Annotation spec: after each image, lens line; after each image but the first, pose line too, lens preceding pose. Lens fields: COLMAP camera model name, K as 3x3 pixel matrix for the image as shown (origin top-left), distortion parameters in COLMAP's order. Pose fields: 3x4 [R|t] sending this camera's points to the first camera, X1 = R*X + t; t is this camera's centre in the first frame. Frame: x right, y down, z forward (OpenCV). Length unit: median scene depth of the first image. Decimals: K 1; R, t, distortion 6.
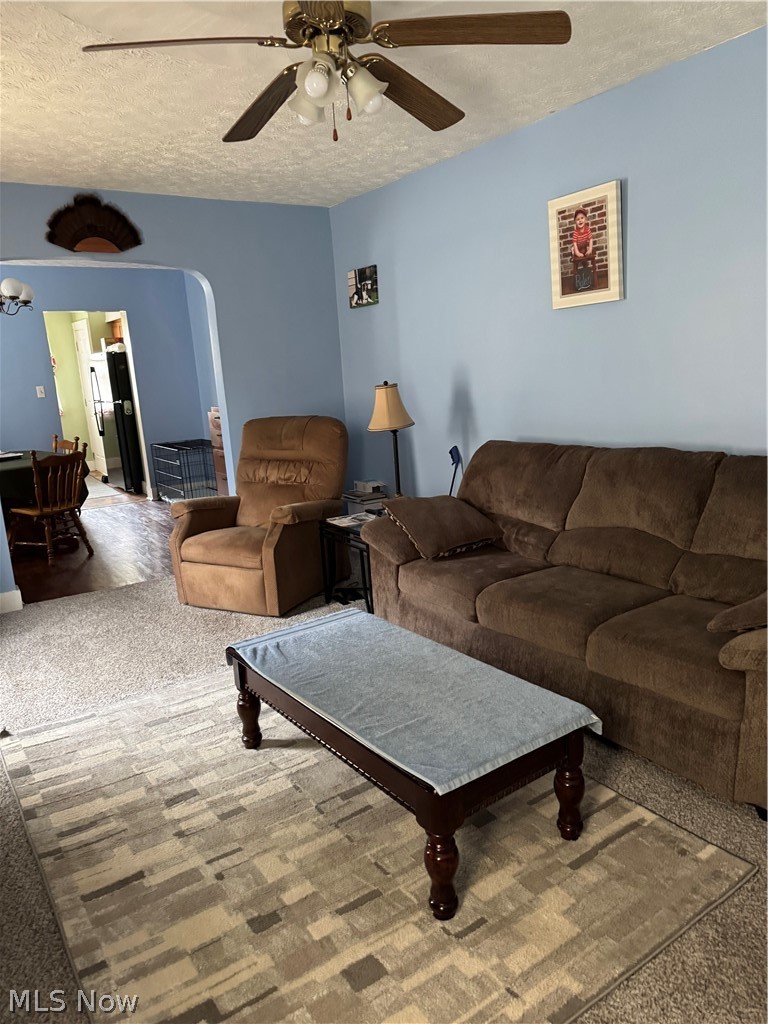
lens RADIAL K [[721.3, 0, 384.0], [0, 721.3, 512.0], [0, 0, 1]] dist [0.074886, -0.083300]
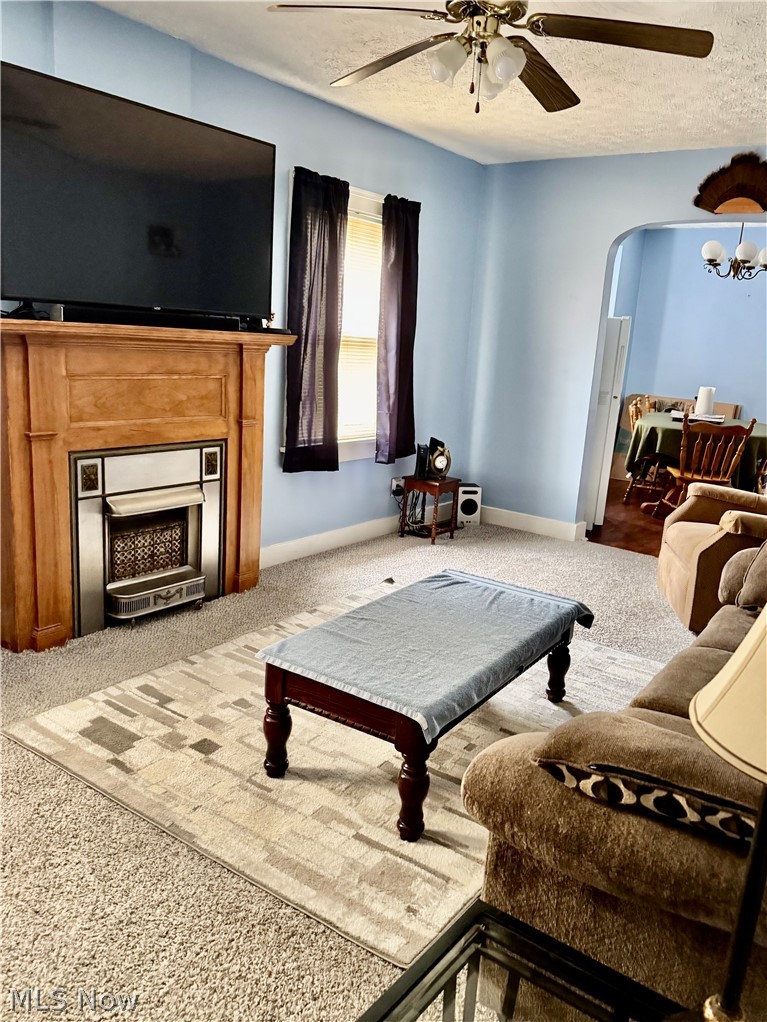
lens RADIAL K [[819.9, 0, 383.5], [0, 819.9, 511.0], [0, 0, 1]] dist [0.099079, -0.150314]
pose [[0.339221, 0.281679, -0.897544, 0.682020], [-0.277932, 0.941534, 0.190442, -0.090988], [0.898712, 0.184854, 0.397676, 0.297883]]
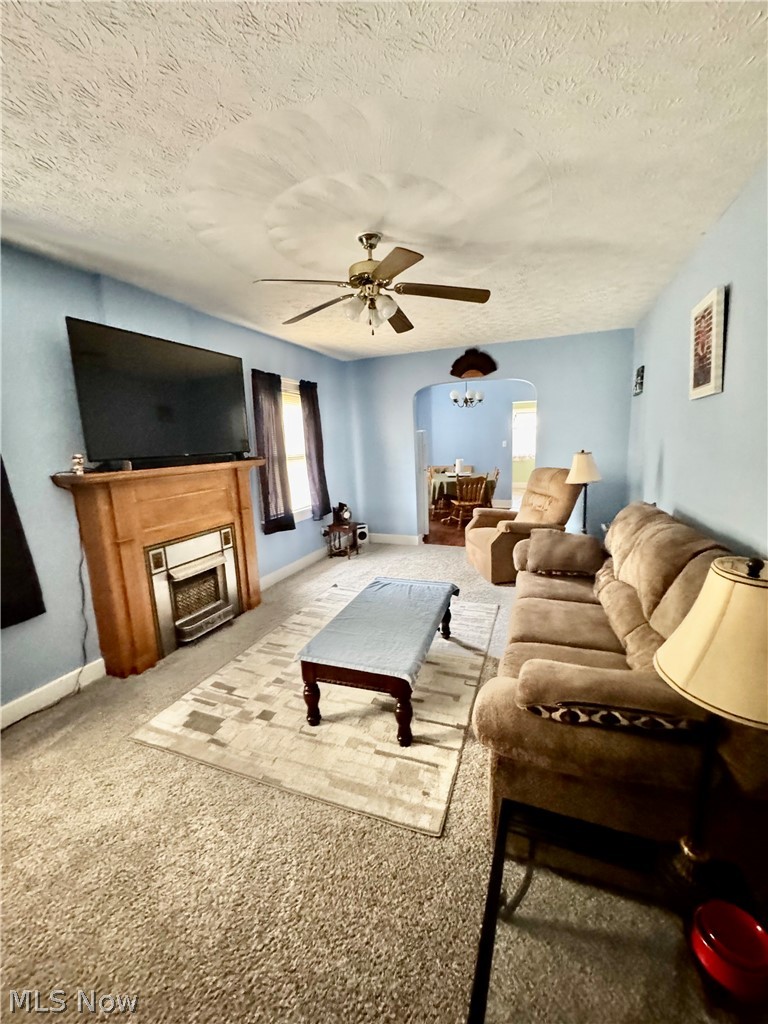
lens RADIAL K [[415.1, 0, 384.9], [0, 415.1, 506.0], [0, 0, 1]] dist [-0.000771, -0.000103]
pose [[0.568014, 0.165121, -0.806285, 0.557376], [-0.165704, 0.982550, 0.084483, -0.091091], [0.806165, 0.085617, 0.585464, 0.242246]]
